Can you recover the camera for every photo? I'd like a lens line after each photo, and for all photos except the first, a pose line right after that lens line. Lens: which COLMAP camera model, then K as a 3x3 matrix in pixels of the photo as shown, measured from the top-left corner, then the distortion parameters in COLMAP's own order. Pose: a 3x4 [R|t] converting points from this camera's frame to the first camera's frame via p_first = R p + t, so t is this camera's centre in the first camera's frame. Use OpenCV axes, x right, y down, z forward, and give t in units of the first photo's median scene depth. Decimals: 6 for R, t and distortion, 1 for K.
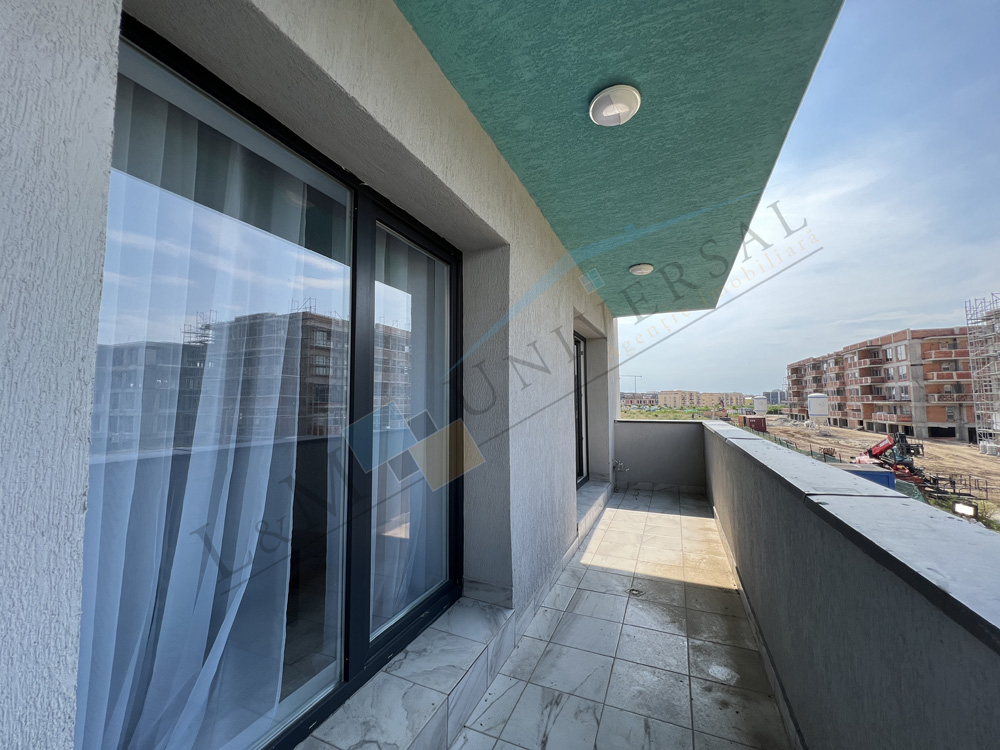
lens RADIAL K [[399.2, 0, 499.2], [0, 399.2, 371.7], [0, 0, 1]] dist [-0.001900, 0.000203]
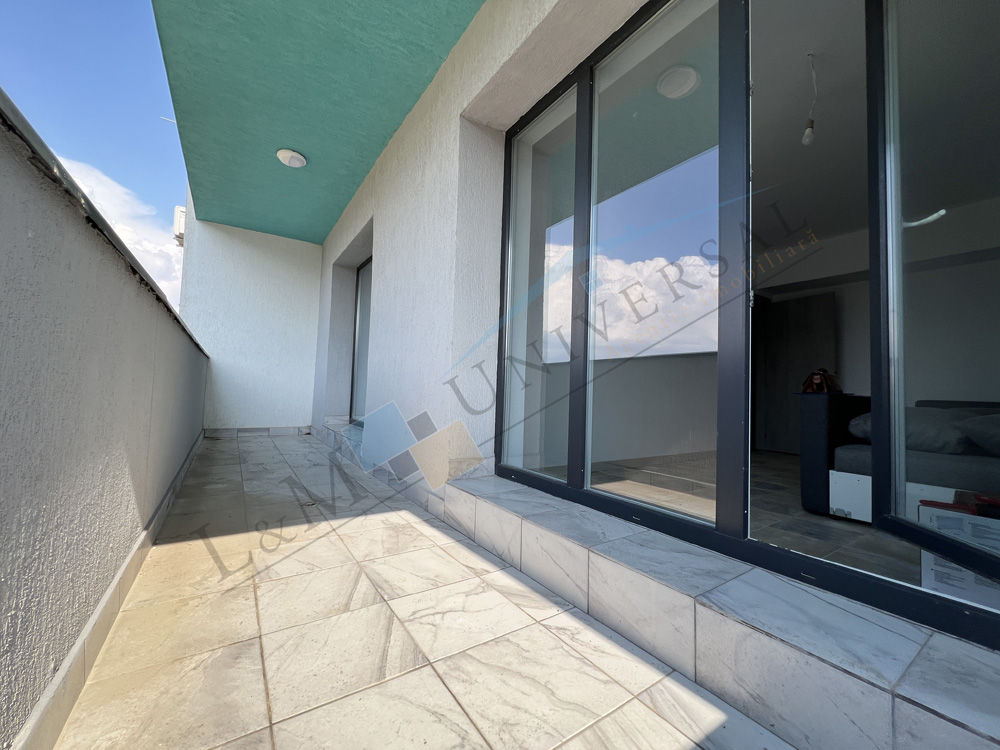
lens RADIAL K [[399.2, 0, 500.4], [0, 399.2, 373.0], [0, 0, 1]] dist [-0.001900, 0.000203]
pose [[-0.534252, -0.052115, -0.843717, 0.605902], [0.046926, 0.994730, -0.091157, 0.258577], [0.844022, -0.088293, -0.528991, 1.287927]]
